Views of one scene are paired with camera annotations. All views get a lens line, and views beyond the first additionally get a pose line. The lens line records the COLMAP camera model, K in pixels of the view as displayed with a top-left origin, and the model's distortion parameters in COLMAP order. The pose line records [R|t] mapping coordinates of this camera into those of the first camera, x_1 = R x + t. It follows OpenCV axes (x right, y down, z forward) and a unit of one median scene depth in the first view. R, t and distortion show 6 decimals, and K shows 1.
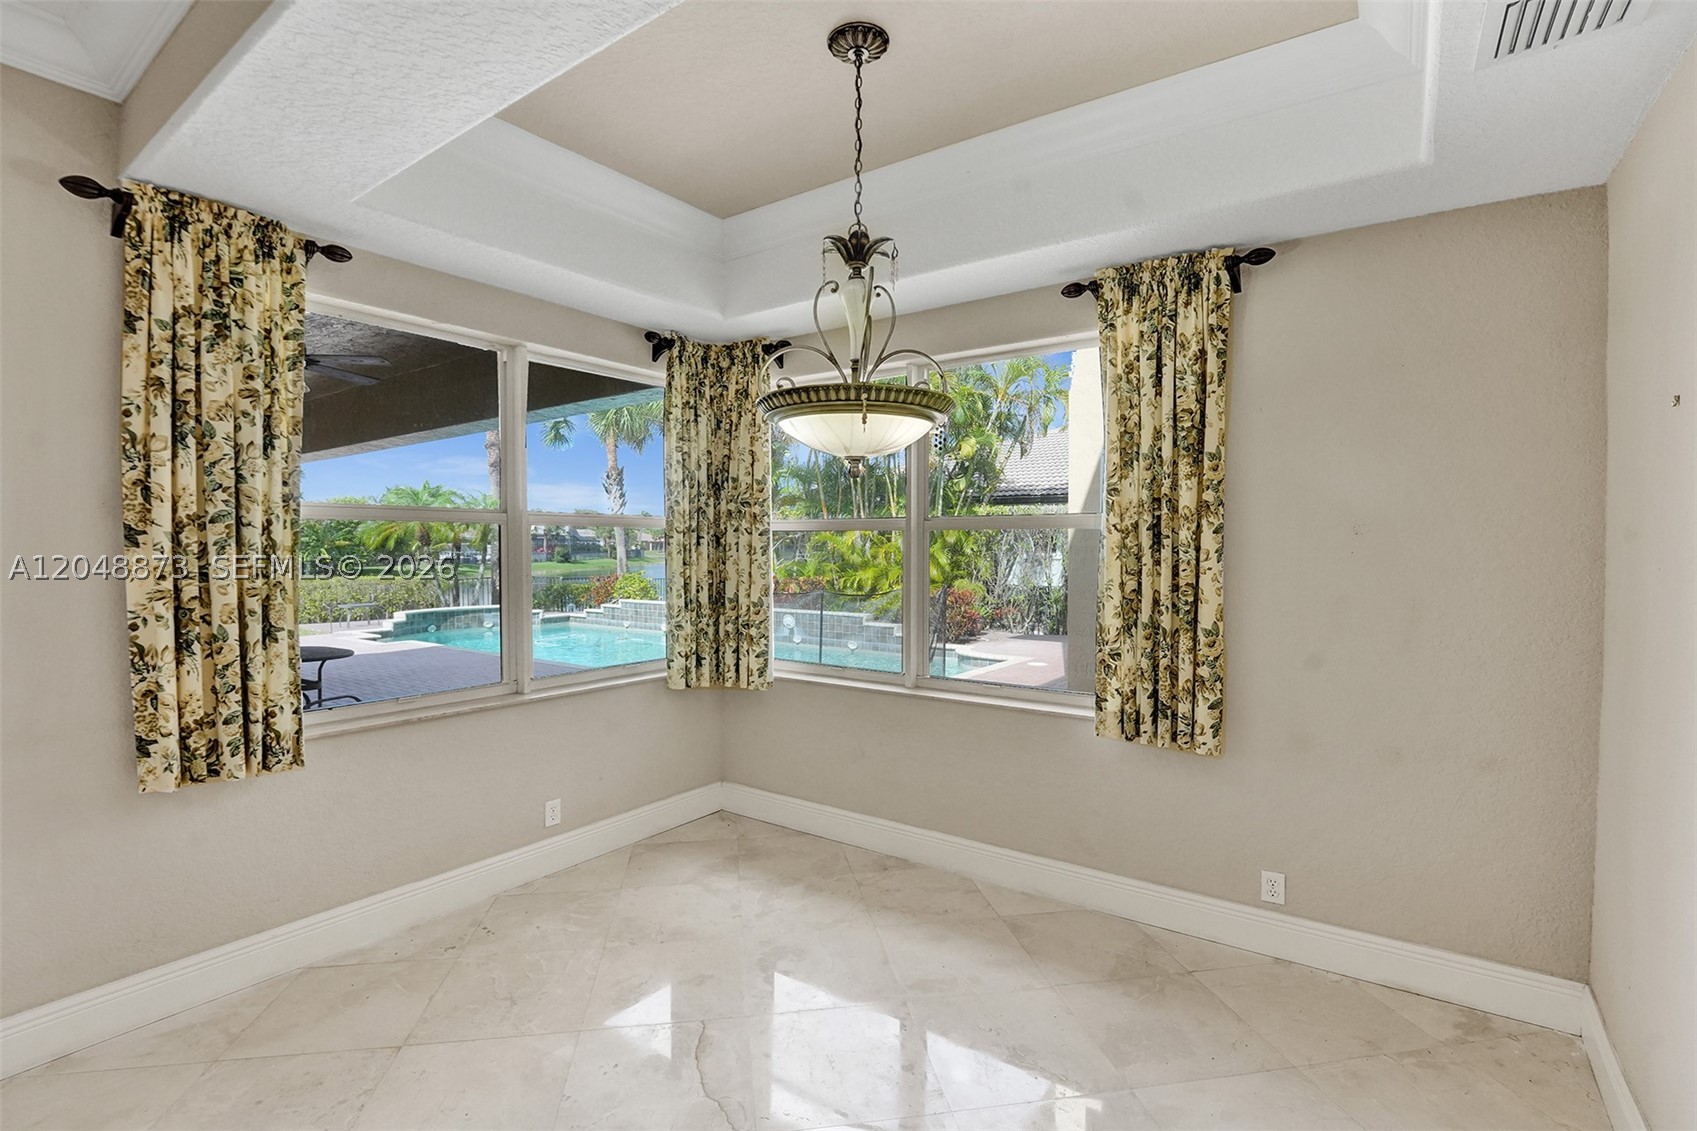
lens RADIAL K [[790.2, 0, 848.5], [0, 790.2, 565.5], [0, 0, 1]] dist [-0.011131, 0.000040]
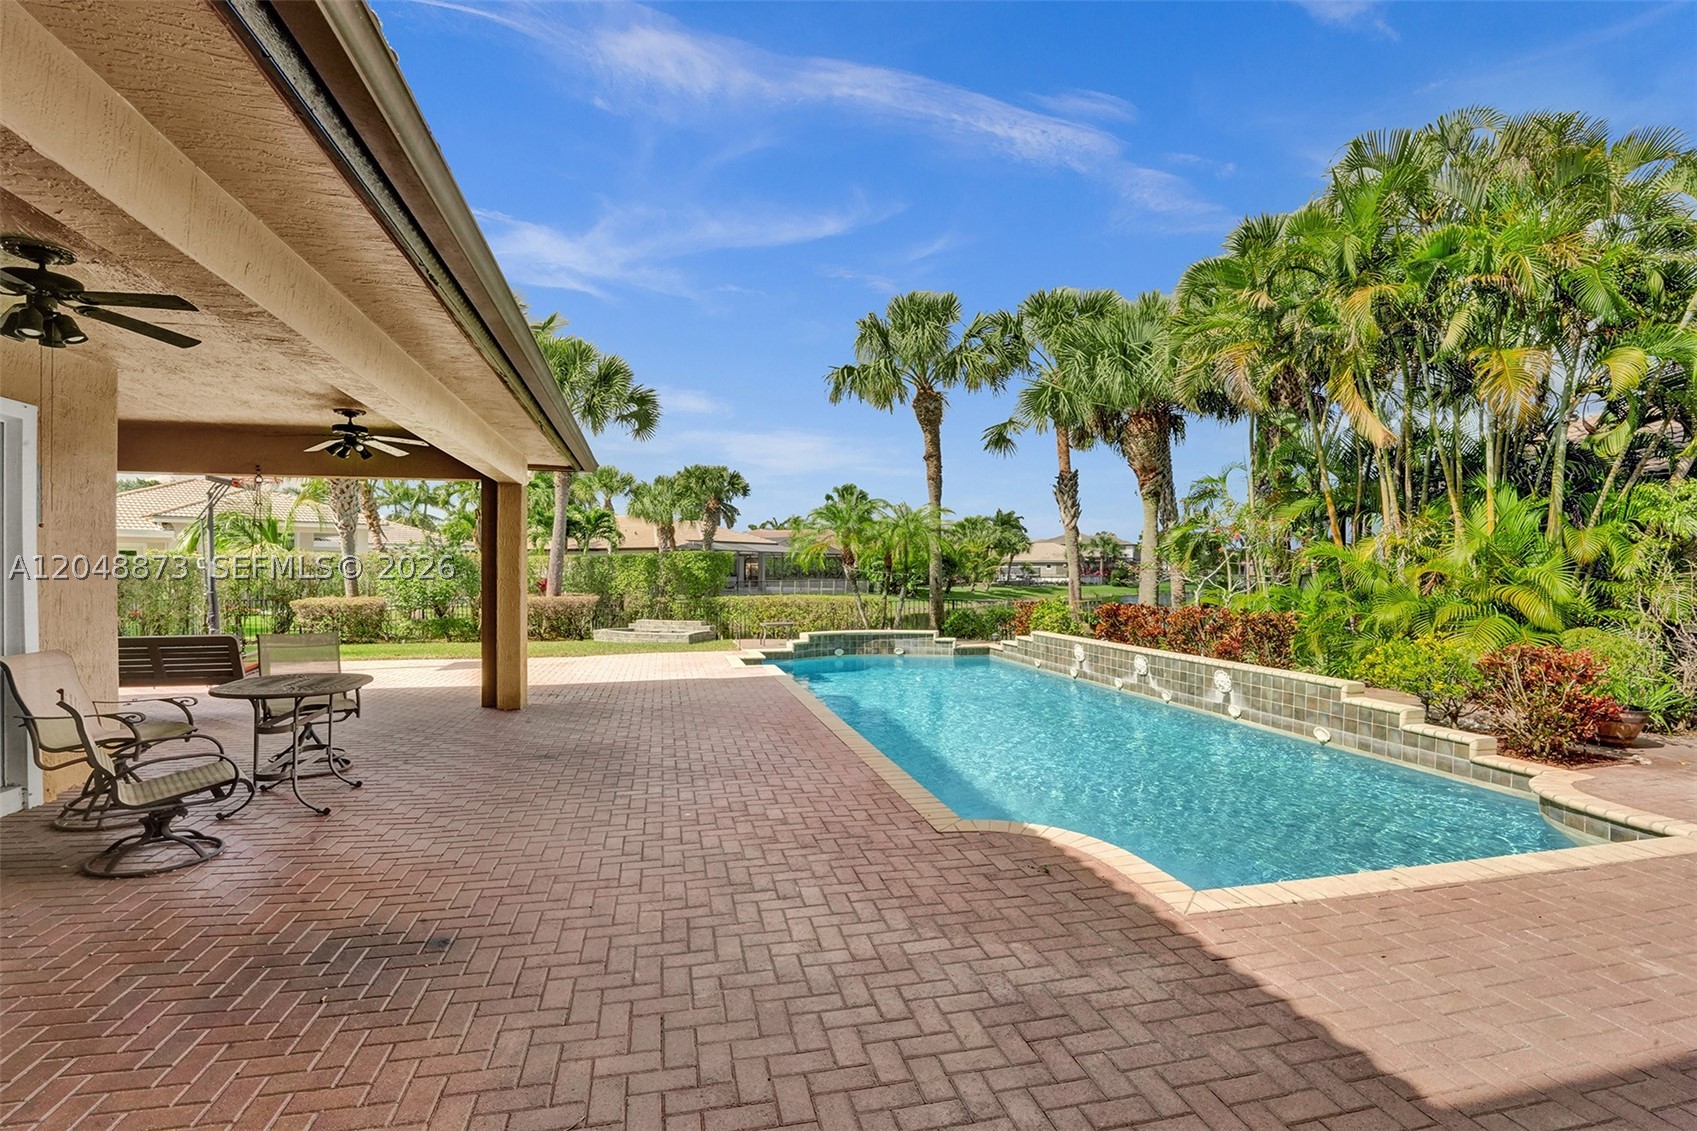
lens RADIAL K [[790.2, 0, 848.5], [0, 790.2, 565.5], [0, 0, 1]] dist [-0.011131, 0.000040]
pose [[0.745688, -0.002242, -0.666292, 0.111324], [-0.018400, 0.999544, -0.023956, -0.001339], [0.666042, 0.030124, 0.745306, 0.290534]]
